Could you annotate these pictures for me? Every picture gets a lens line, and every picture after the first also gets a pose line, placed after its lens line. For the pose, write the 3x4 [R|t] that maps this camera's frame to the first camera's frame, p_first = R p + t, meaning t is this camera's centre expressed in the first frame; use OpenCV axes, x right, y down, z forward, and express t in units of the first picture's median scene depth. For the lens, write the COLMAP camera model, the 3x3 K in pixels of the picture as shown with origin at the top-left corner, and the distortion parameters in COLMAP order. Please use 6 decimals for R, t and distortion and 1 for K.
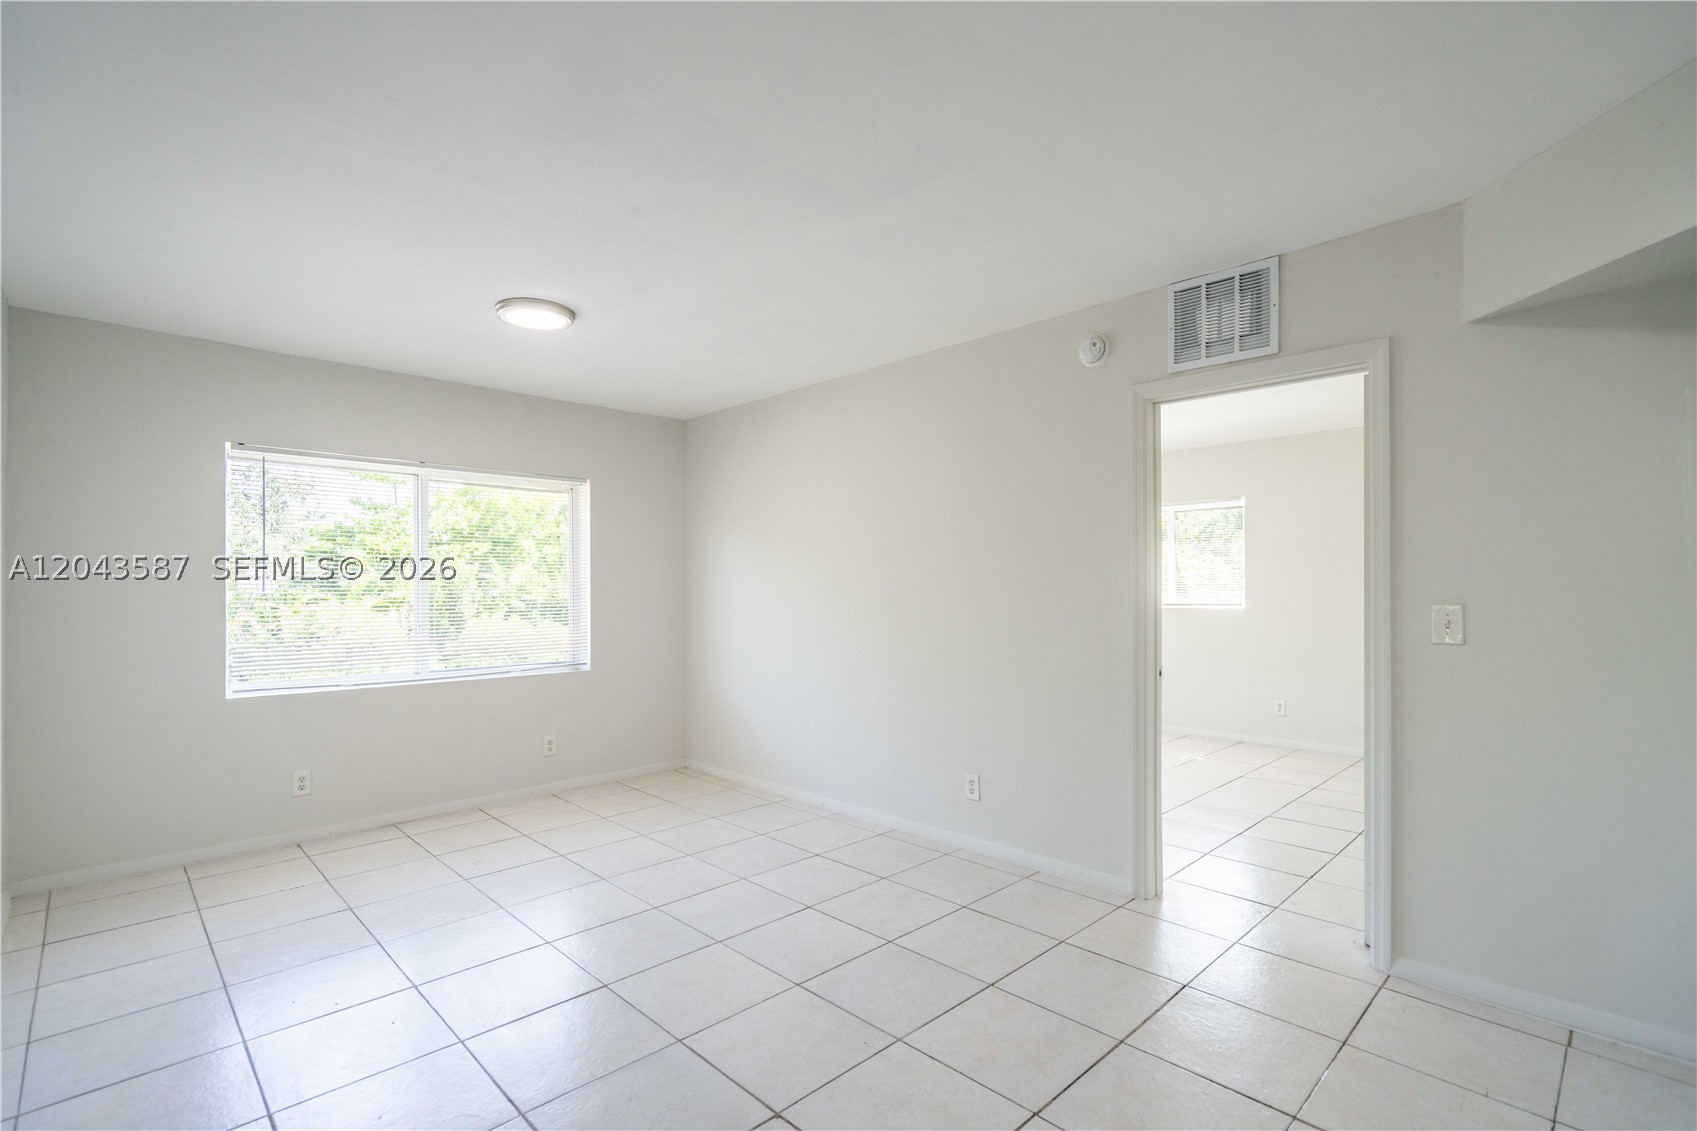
lens RADIAL K [[776.9, 0, 844.5], [0, 776.9, 582.8], [0, 0, 1]] dist [-0.009806, 0.001261]
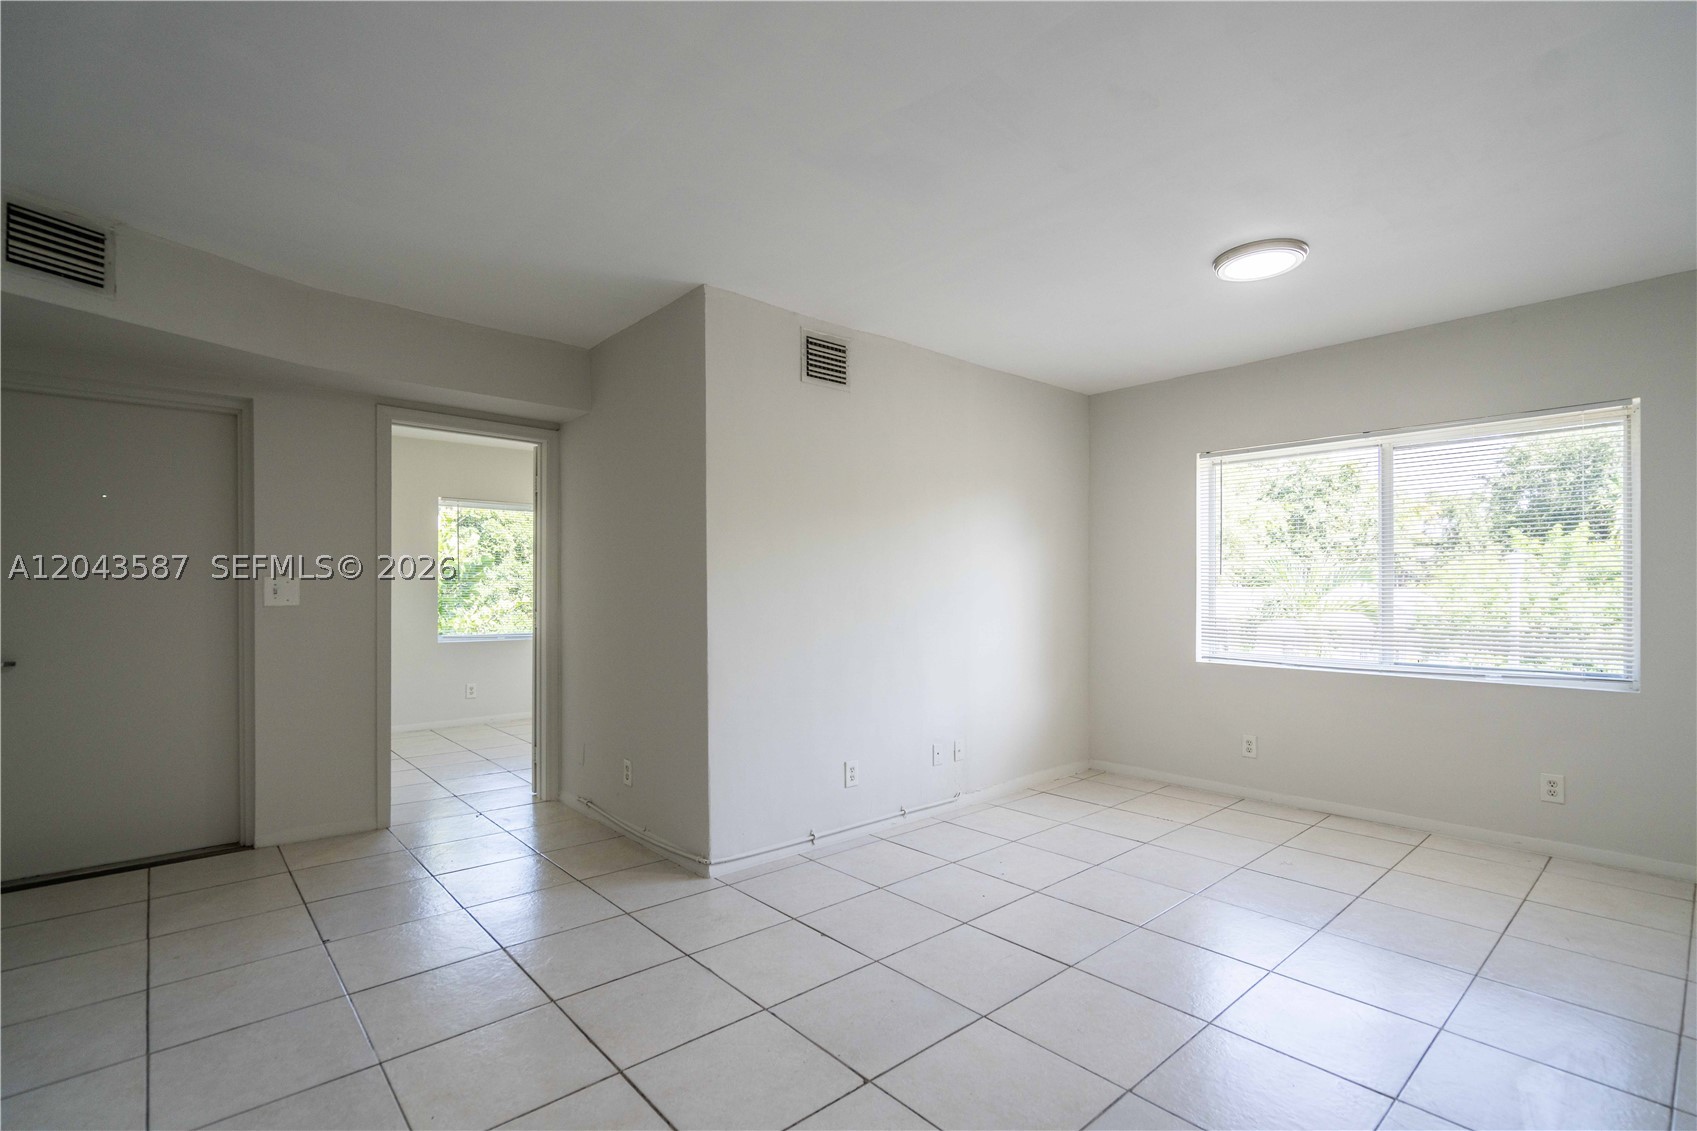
lens RADIAL K [[776.9, 0, 857.2], [0, 776.9, 579.4], [0, 0, 1]] dist [-0.009806, 0.001261]
pose [[-0.047606, -0.000151, -0.998866, 0.443611], [0.017854, 0.999840, -0.001002, 0.008926], [0.998707, -0.017881, -0.047596, 0.489550]]
